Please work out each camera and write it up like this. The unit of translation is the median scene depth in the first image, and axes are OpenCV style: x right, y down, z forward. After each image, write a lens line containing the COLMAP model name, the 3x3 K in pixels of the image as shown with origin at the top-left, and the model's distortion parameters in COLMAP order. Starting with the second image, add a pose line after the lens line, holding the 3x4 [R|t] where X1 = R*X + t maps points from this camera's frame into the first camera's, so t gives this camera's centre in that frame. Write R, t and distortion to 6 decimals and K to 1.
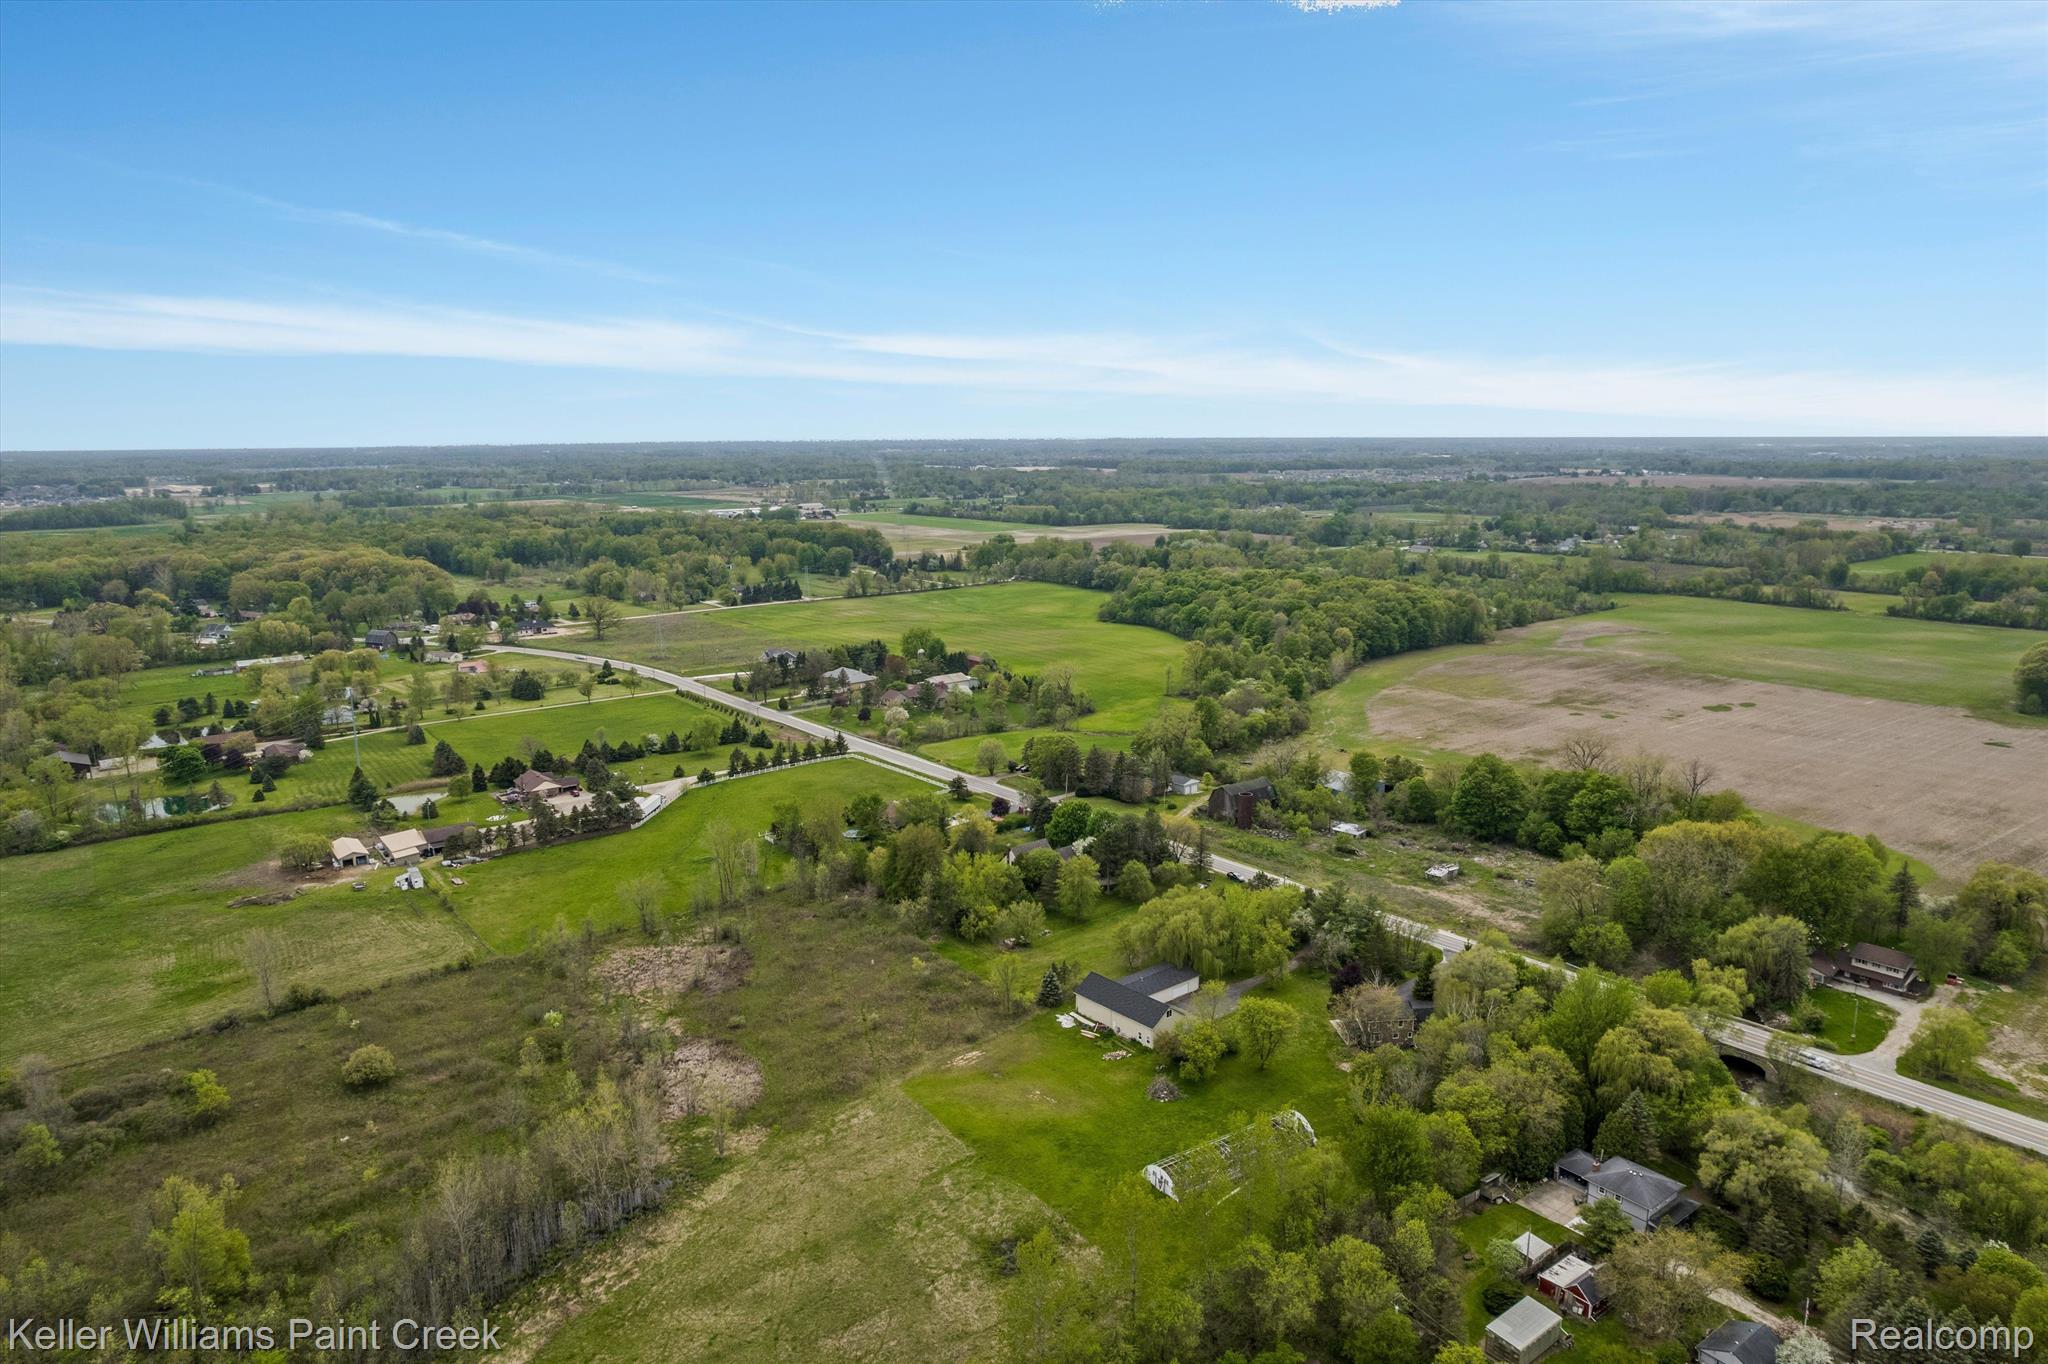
lens RADIAL K [[1310.7, 0, 1027.4], [0, 1310.7, 687.0], [0, 0, 1]] dist [-0.061124, 0.042801]
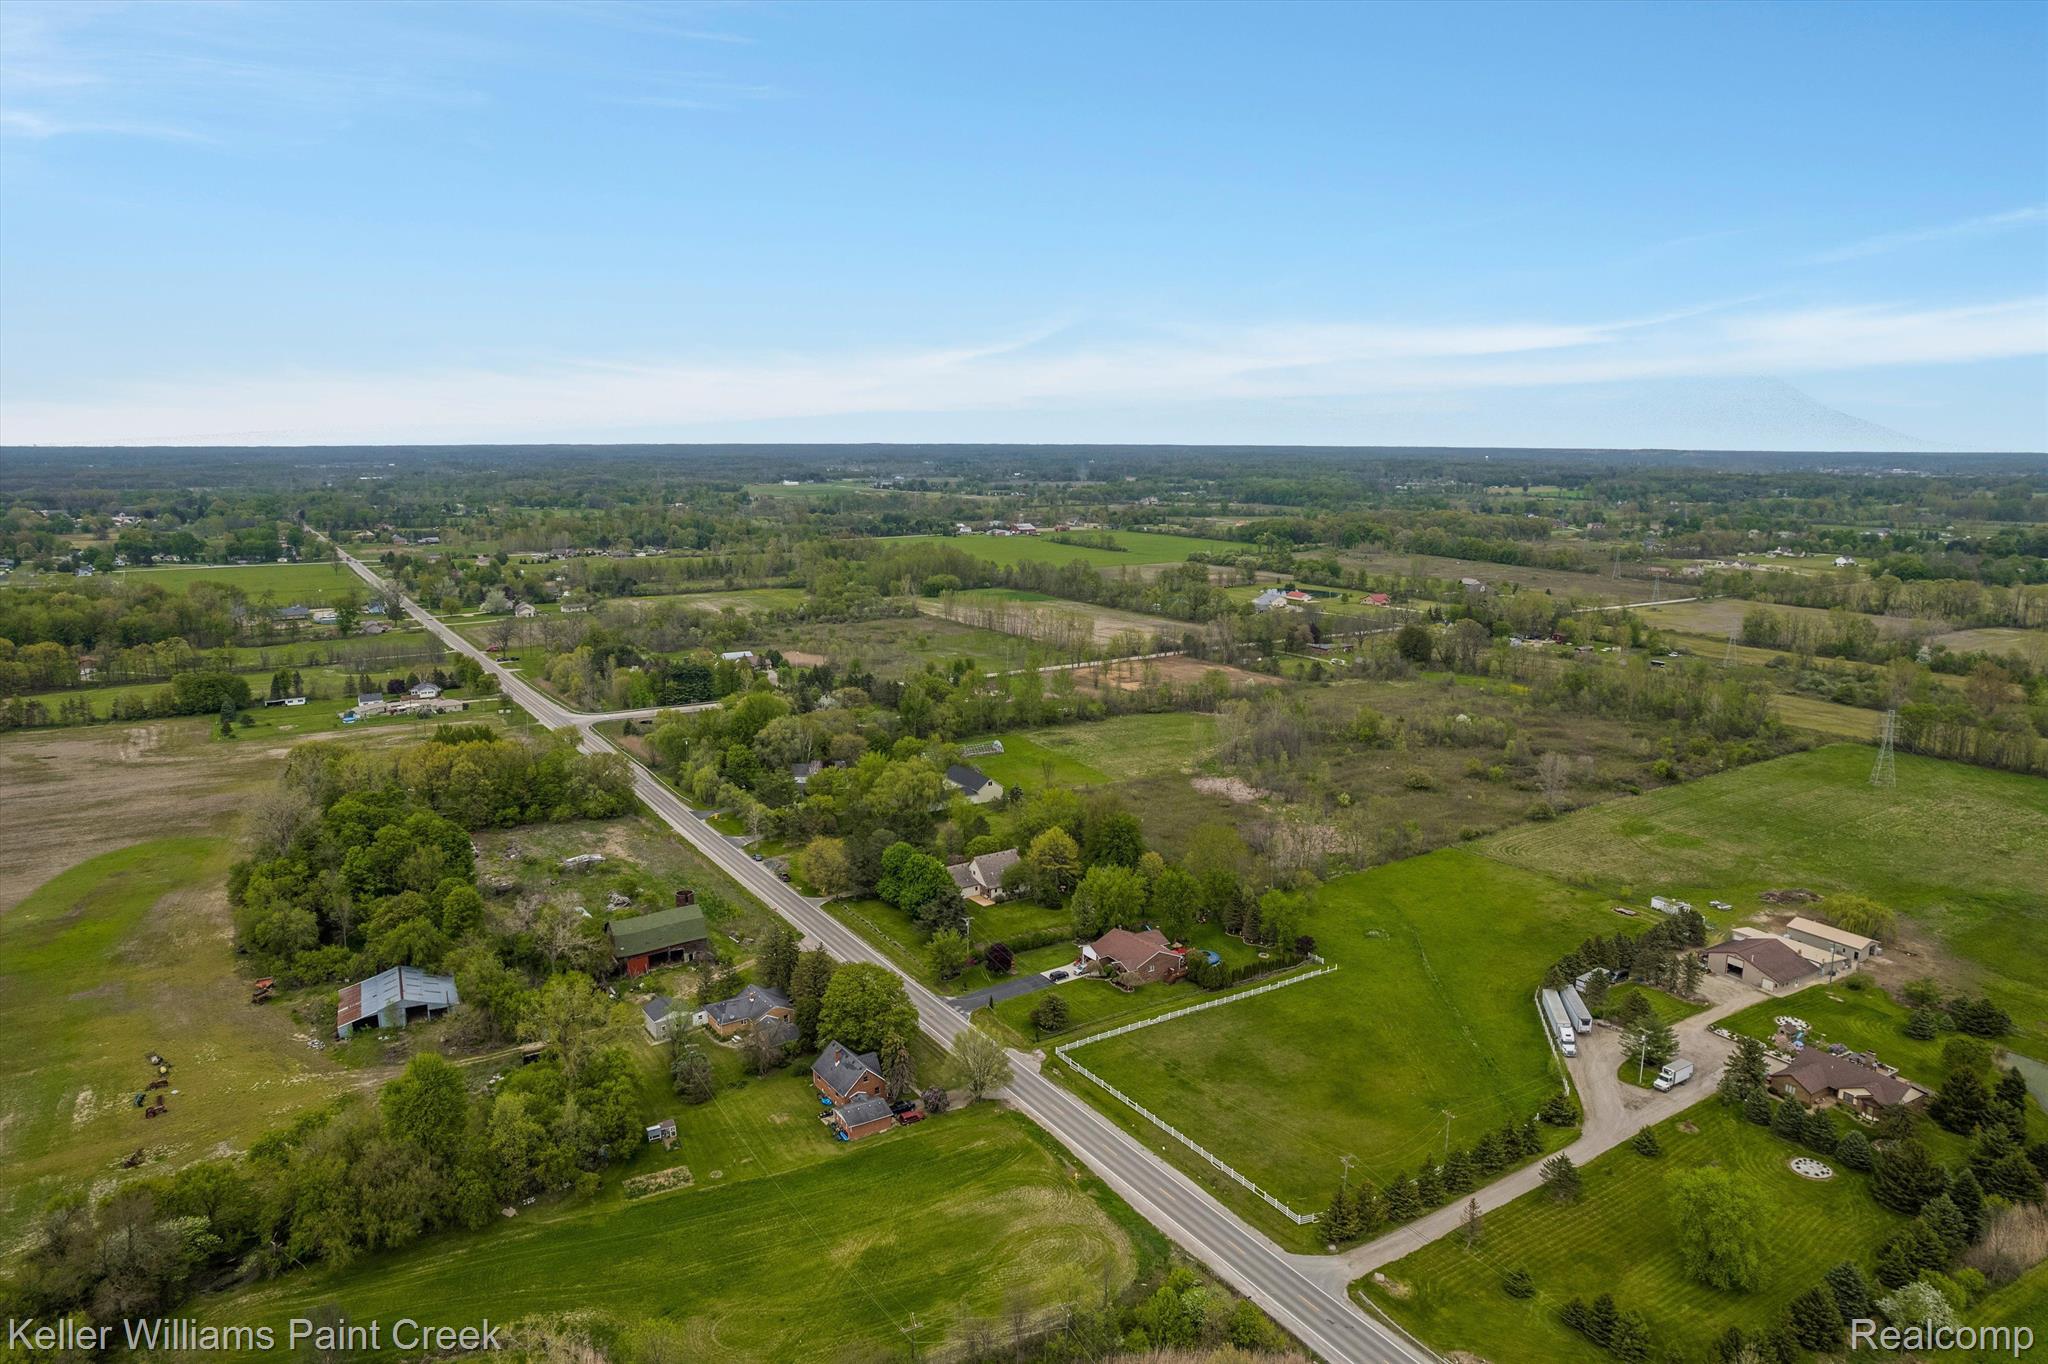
lens RADIAL K [[1310.7, 0, 1027.4], [0, 1310.7, 687.0], [0, 0, 1]] dist [-0.061124, 0.042801]
pose [[-0.992941, -0.016459, 0.117461, -0.155164], [0.028713, 0.927514, 0.372684, -0.403643], [-0.115080, 0.373426, -0.920494, 2.149311]]
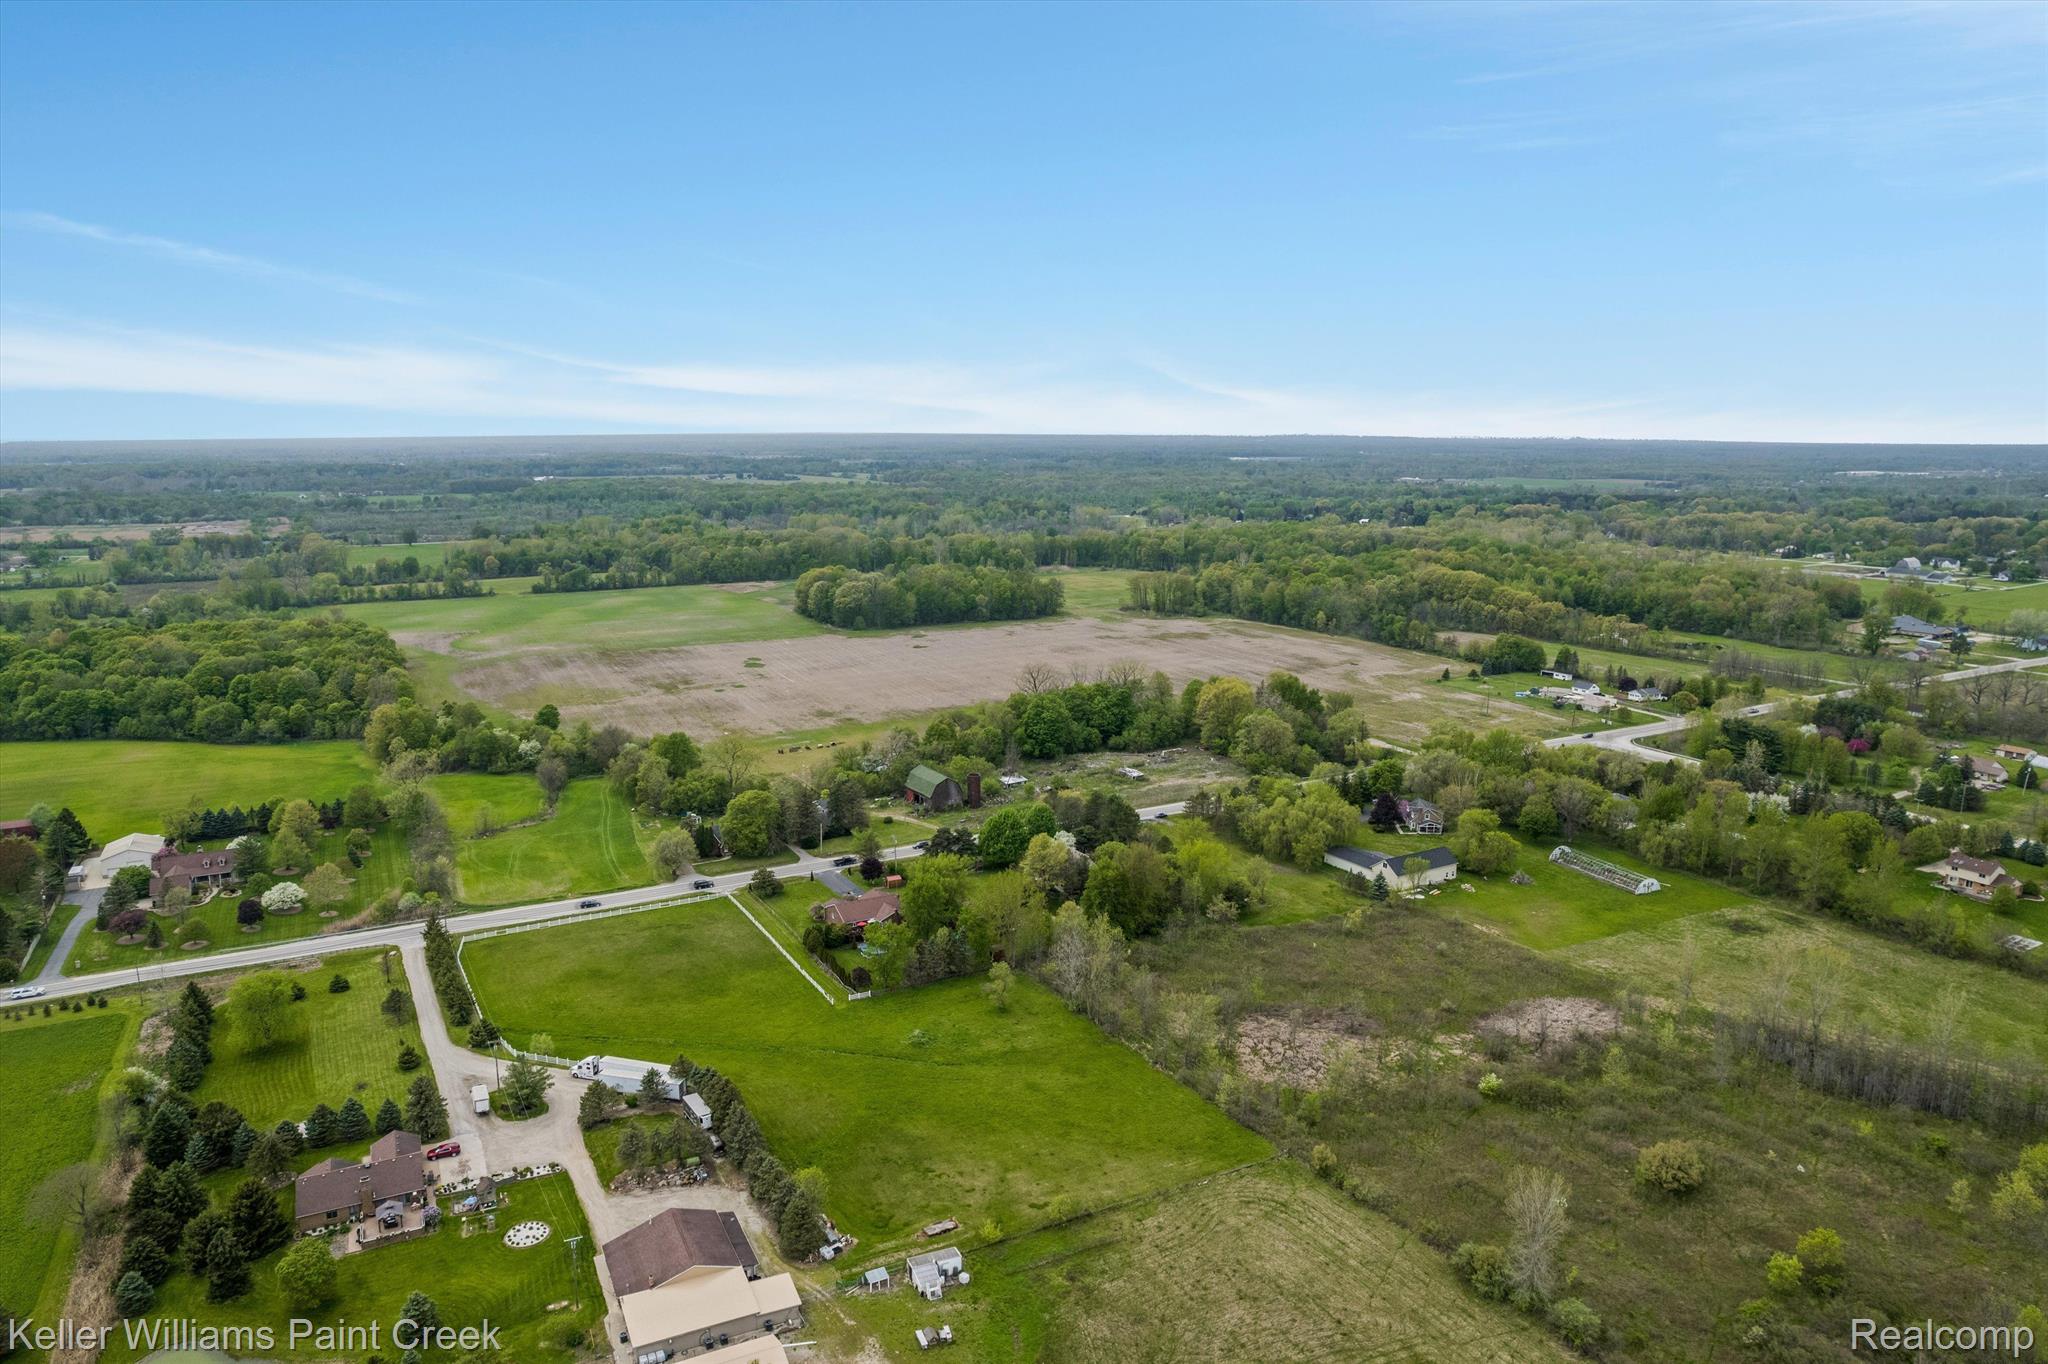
lens RADIAL K [[1310.7, 0, 1027.4], [0, 1310.7, 687.0], [0, 0, 1]] dist [-0.061124, 0.042801]
pose [[0.176796, -0.181359, 0.967394, -1.099643], [0.186893, 0.971181, 0.147913, -0.178061], [-0.966341, 0.154649, 0.205596, 0.963699]]
